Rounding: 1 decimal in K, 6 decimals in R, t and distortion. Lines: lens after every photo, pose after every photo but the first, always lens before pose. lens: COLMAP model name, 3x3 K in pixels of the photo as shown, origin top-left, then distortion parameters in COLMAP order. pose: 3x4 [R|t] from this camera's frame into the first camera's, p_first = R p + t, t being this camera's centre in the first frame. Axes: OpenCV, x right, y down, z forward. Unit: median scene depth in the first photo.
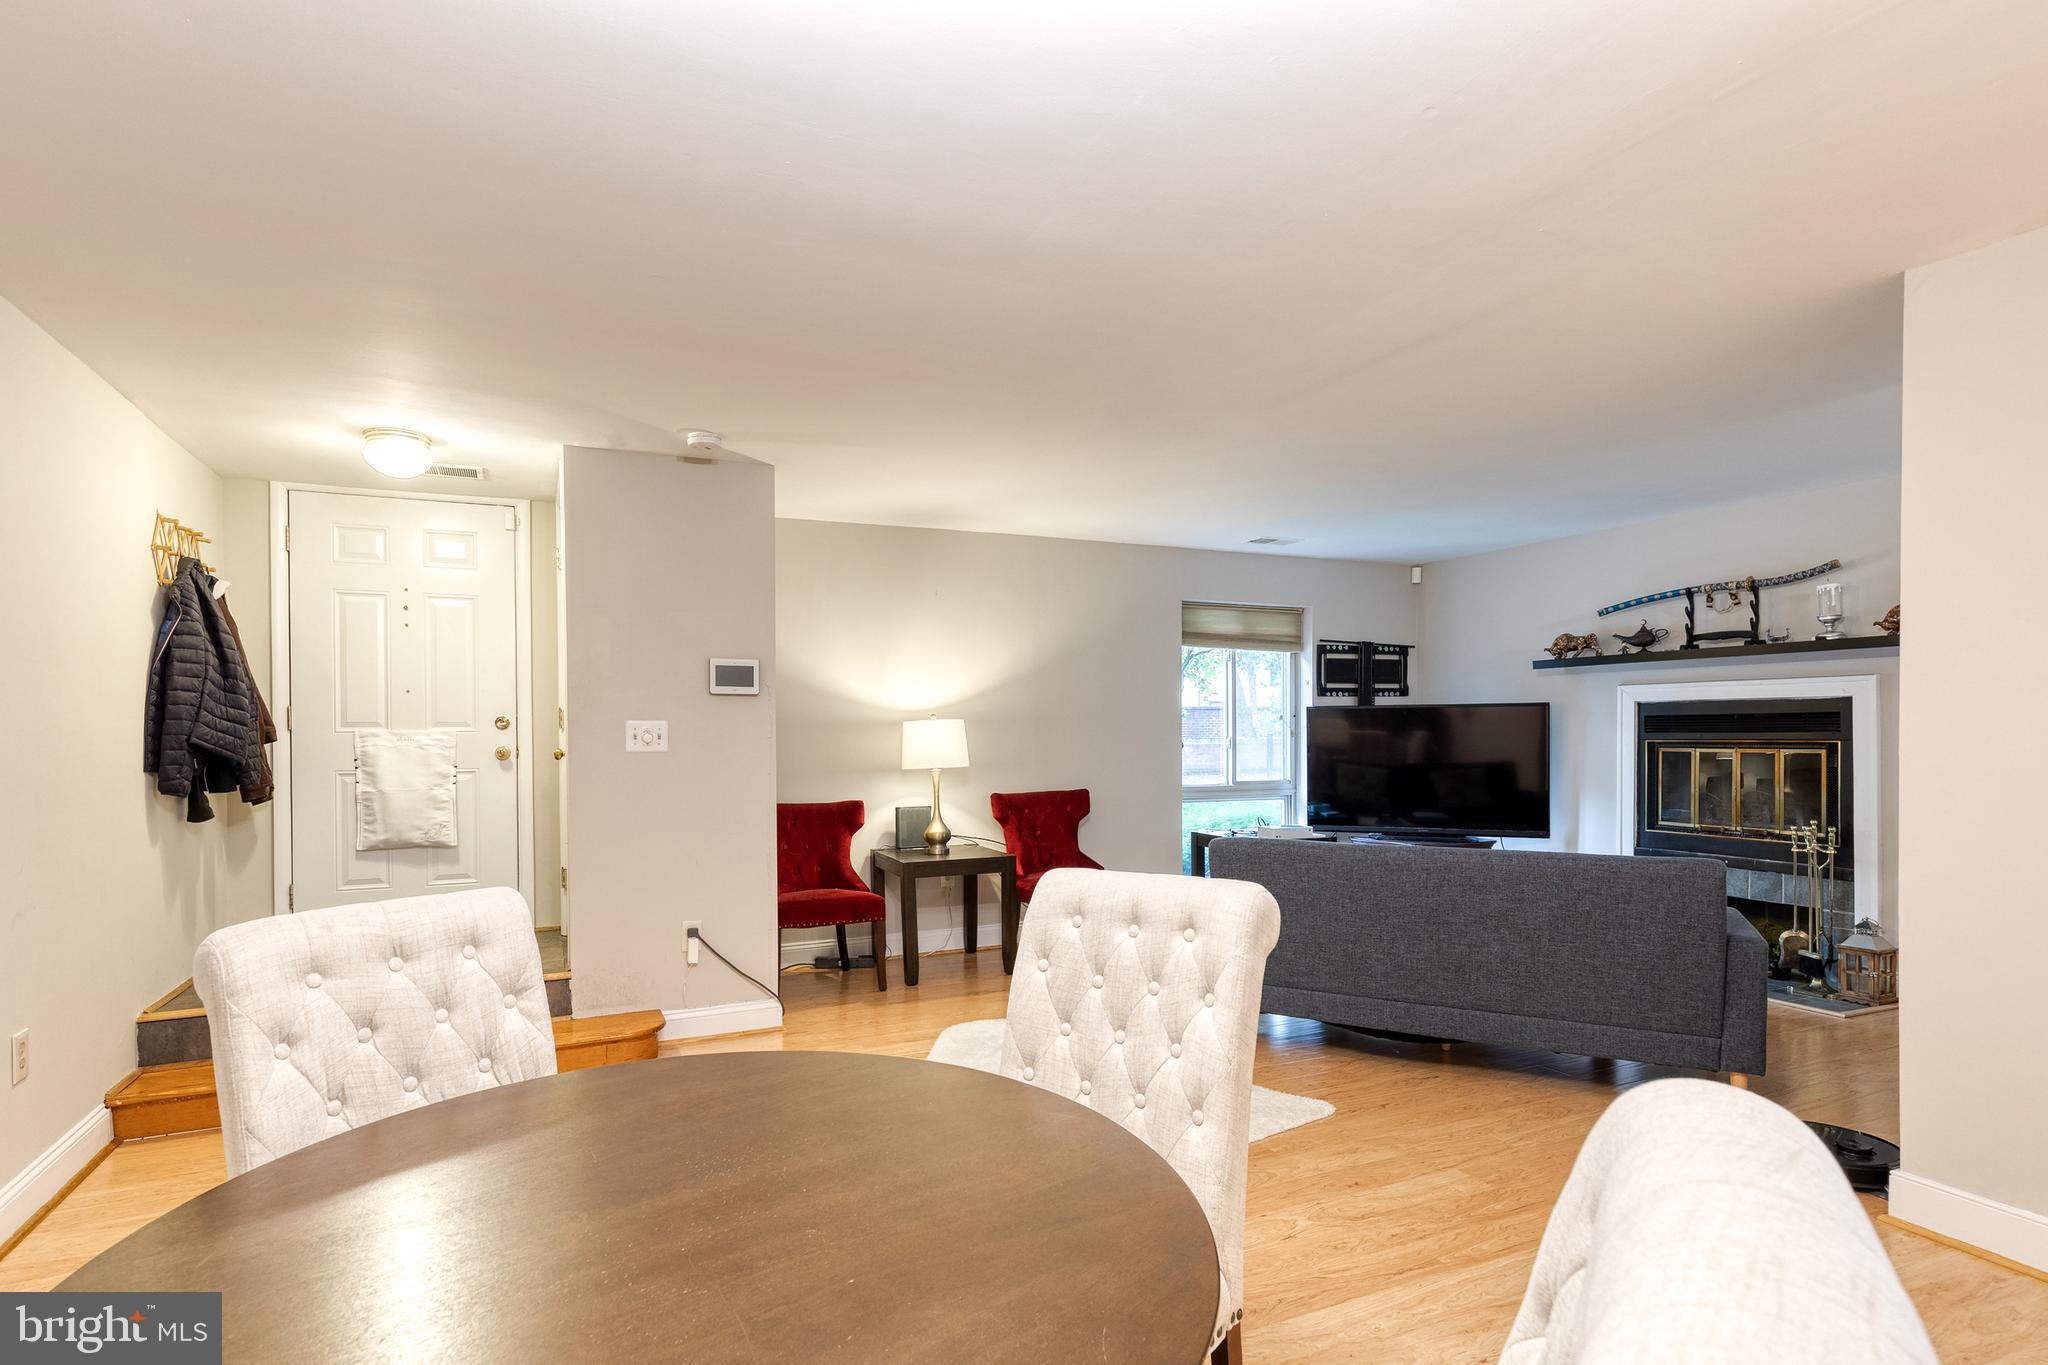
lens RADIAL K [[1008.3, 0, 961.6], [0, 1008.3, 738.4], [0, 0, 1]] dist [-0.000050, -0.006683]
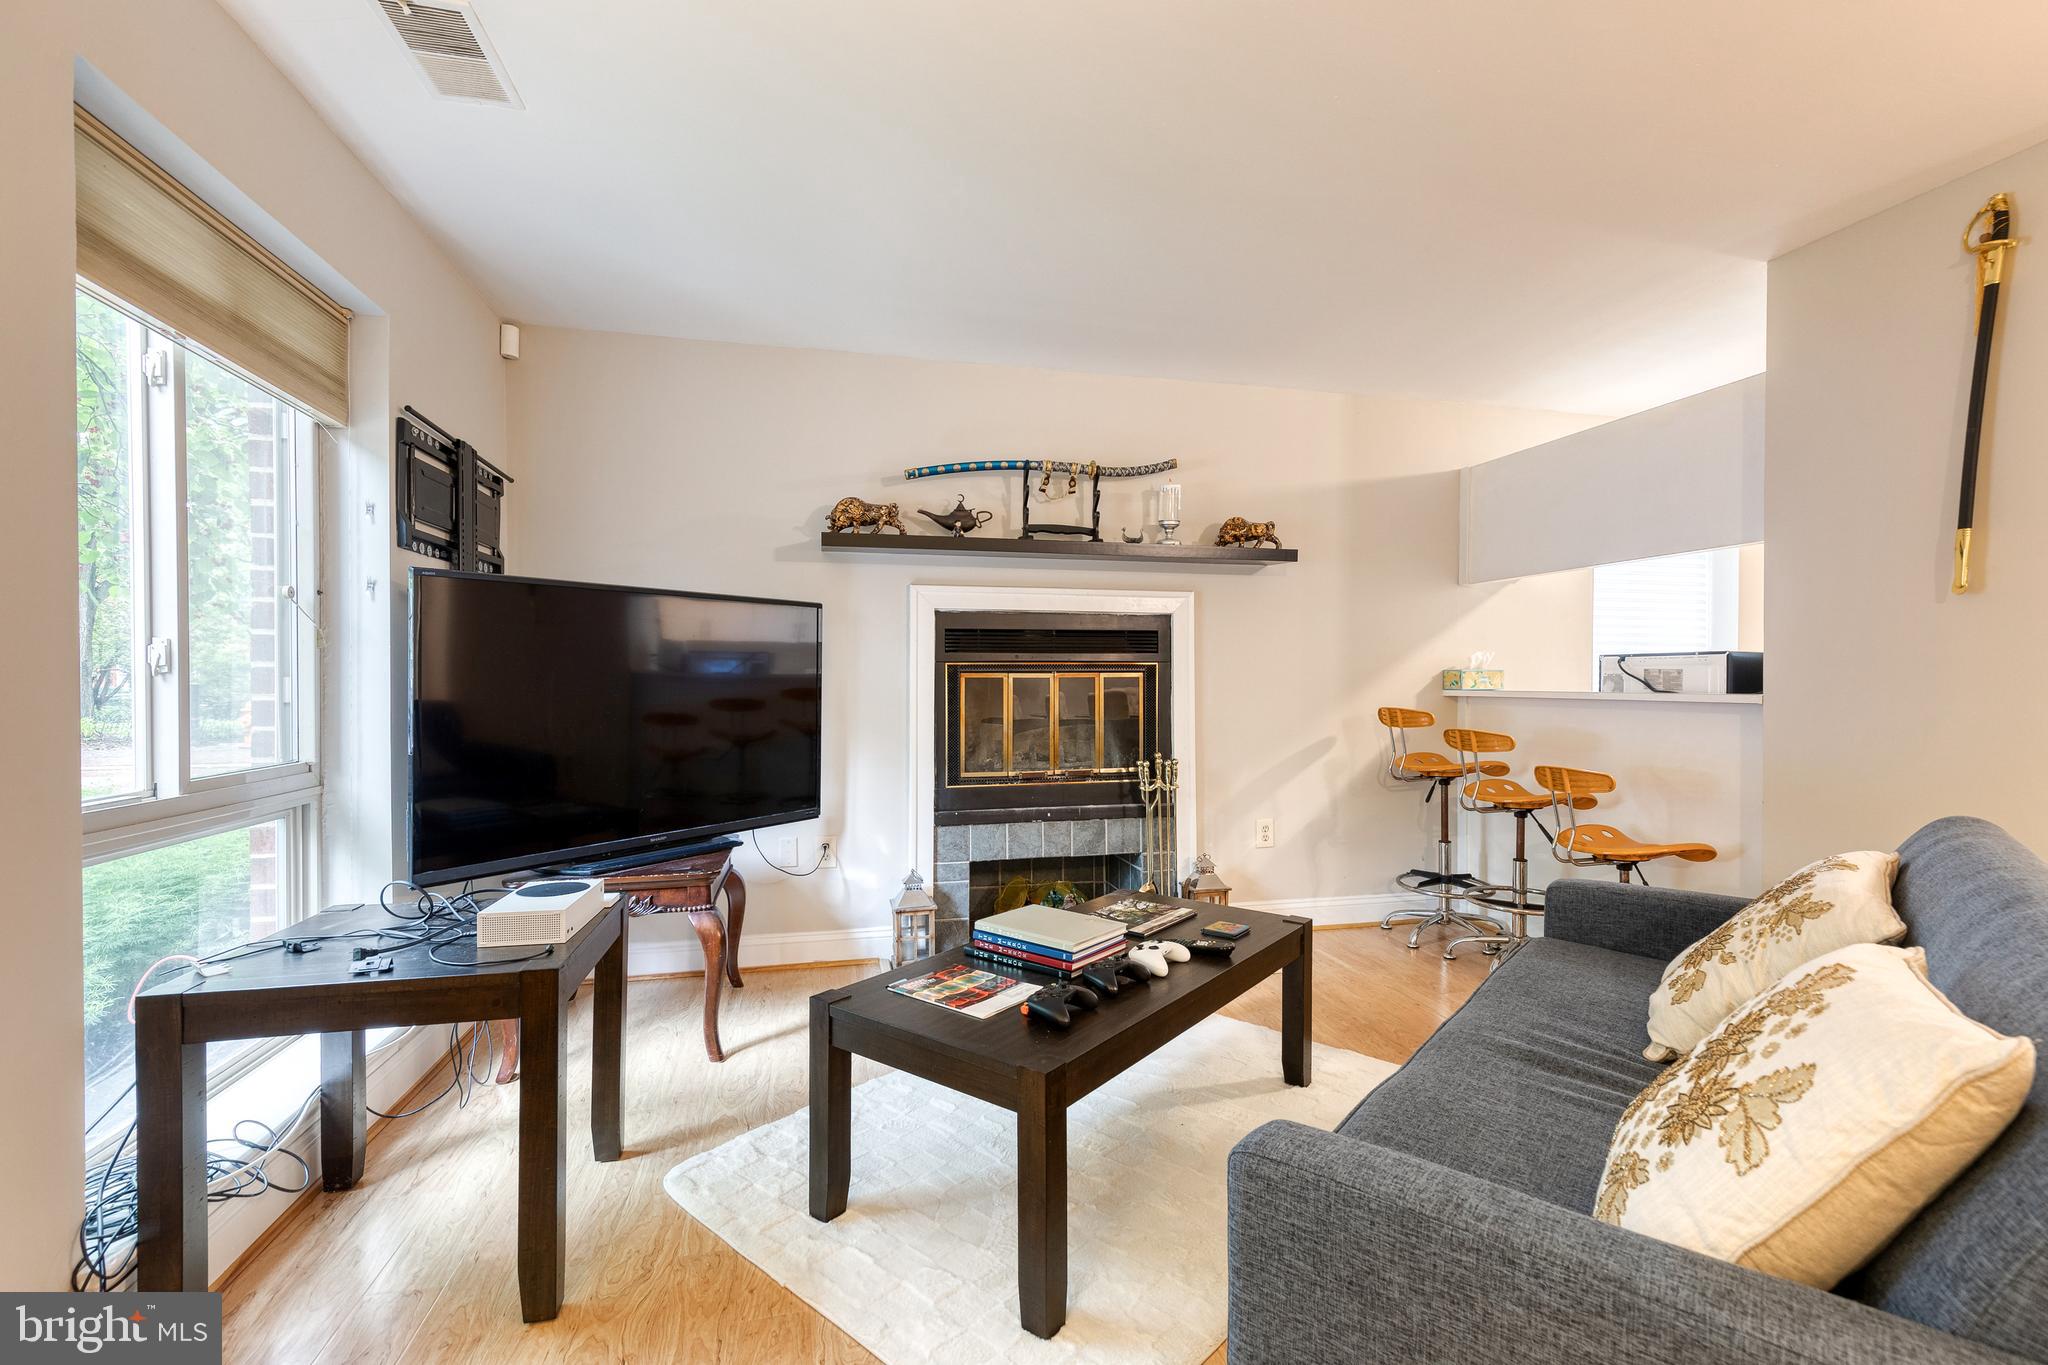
lens RADIAL K [[924.0, 0, 1044.2], [0, 924.0, 684.8], [0, 0, 1]] dist [0.008869, -0.000474]
pose [[0.150623, -0.000330, 0.988591, 0.033326], [0.007265, 0.999973, -0.000773, 0.018835], [-0.988565, 0.007298, 0.150621, 0.838661]]
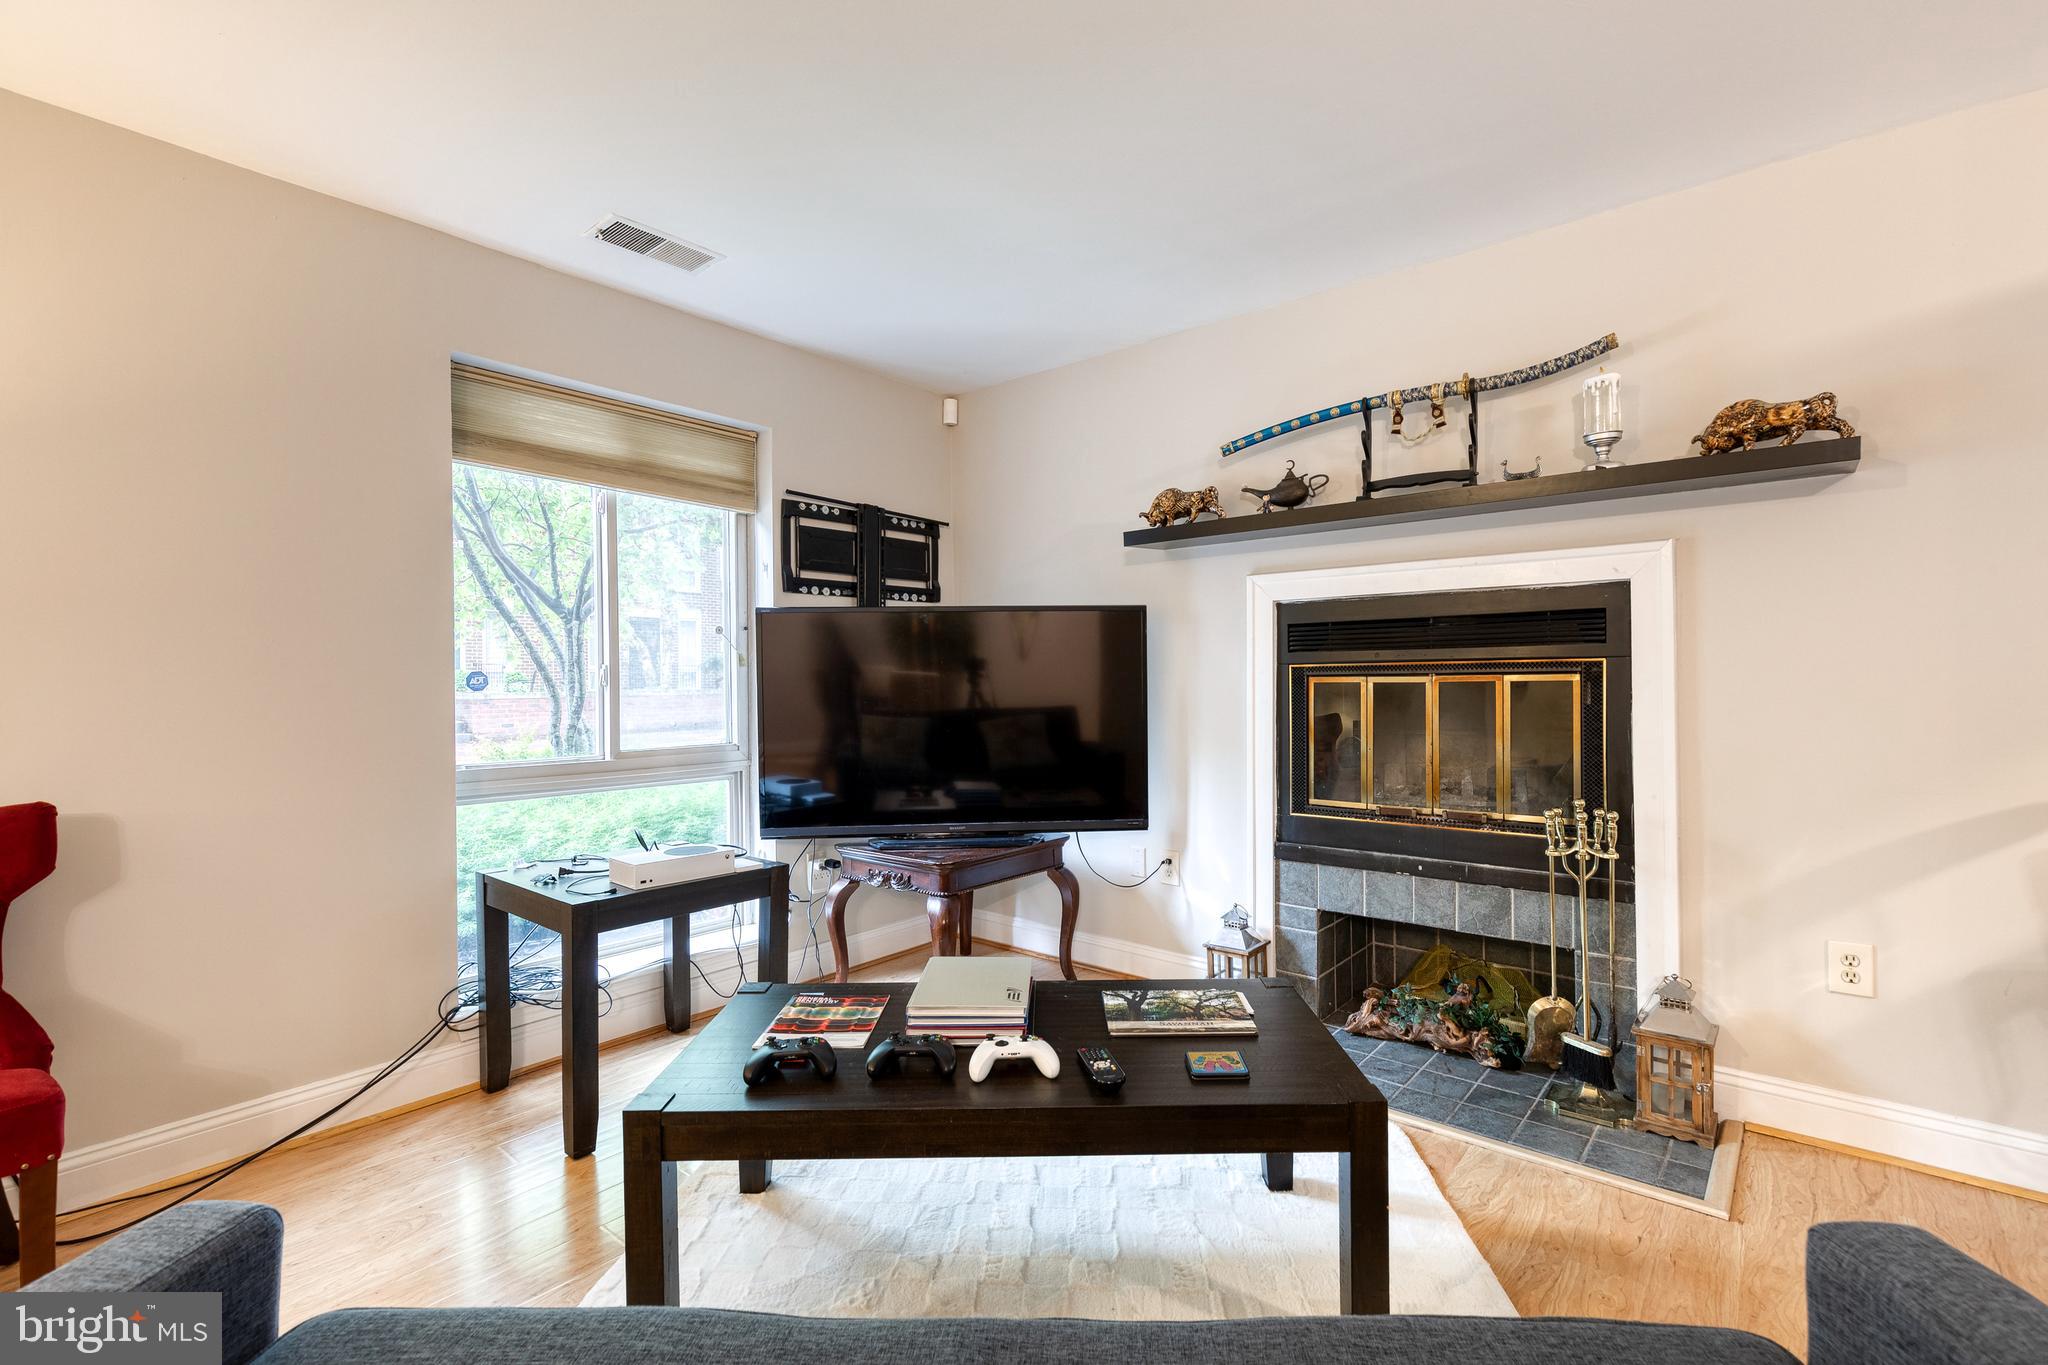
lens RADIAL K [[924.0, 0, 1044.2], [0, 924.0, 684.8], [0, 0, 1]] dist [0.008869, -0.000474]
pose [[0.884251, -0.004685, 0.466988, 0.293444], [0.006997, 0.999970, -0.003216, 0.014546], [-0.466959, 0.006112, 0.884258, 0.584624]]
